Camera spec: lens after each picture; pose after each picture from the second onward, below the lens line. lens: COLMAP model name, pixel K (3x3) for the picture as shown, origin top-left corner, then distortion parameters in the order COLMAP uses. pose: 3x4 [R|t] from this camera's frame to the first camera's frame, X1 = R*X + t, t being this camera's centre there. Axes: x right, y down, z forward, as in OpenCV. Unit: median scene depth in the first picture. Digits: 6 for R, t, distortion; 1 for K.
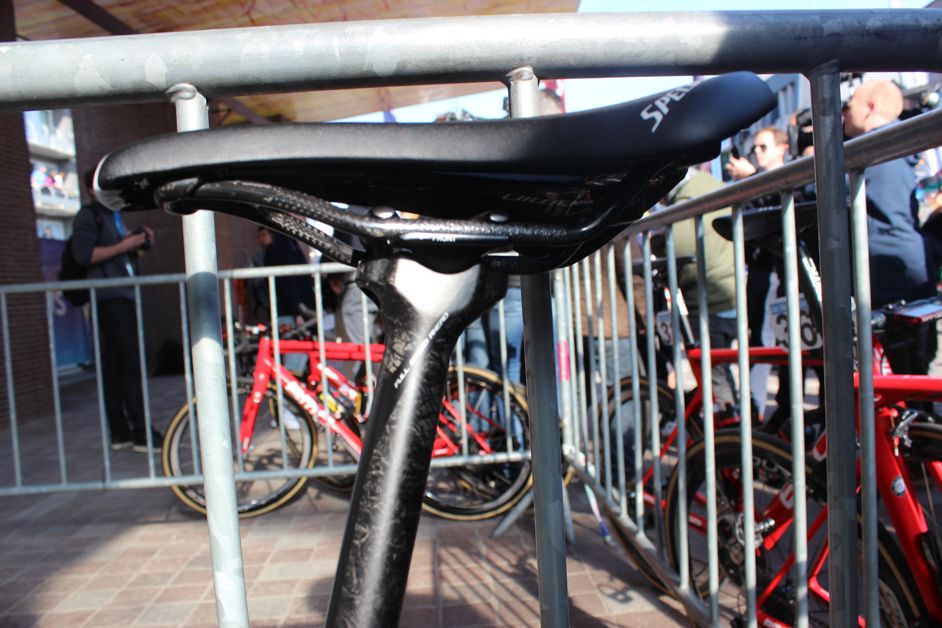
lens RADIAL K [[773.5, 0, 471.0], [0, 773.5, 314.0], [0, 0, 1]] dist [-0.166391, 0.147795]
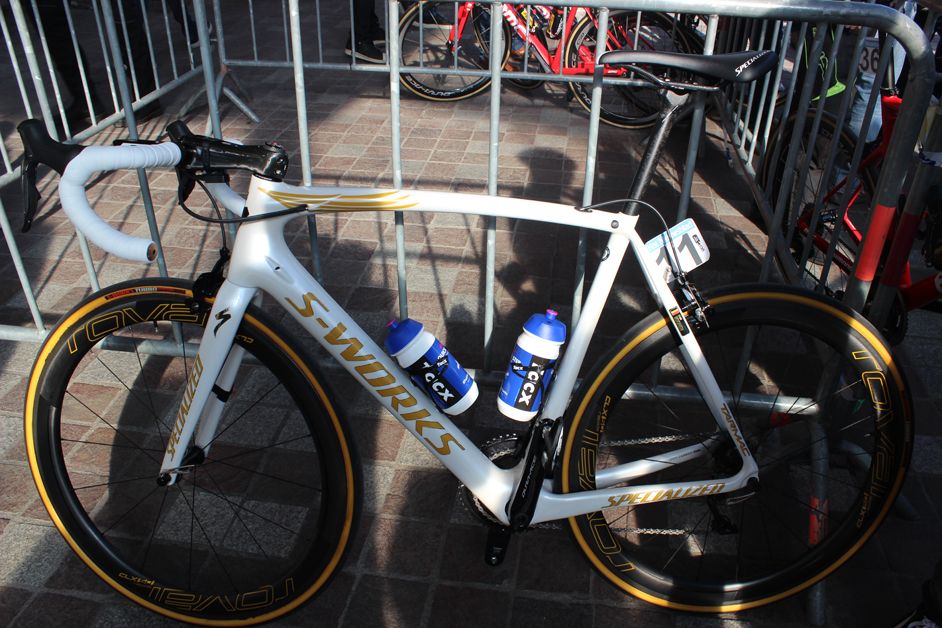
lens RADIAL K [[773.5, 0, 471.0], [0, 773.5, 314.0], [0, 0, 1]] dist [-0.166391, 0.147795]
pose [[0.975523, 0.177515, -0.129784, -0.035756], [-0.088228, 0.856572, 0.508429, -0.092980], [0.201423, -0.484534, 0.851267, -0.295679]]
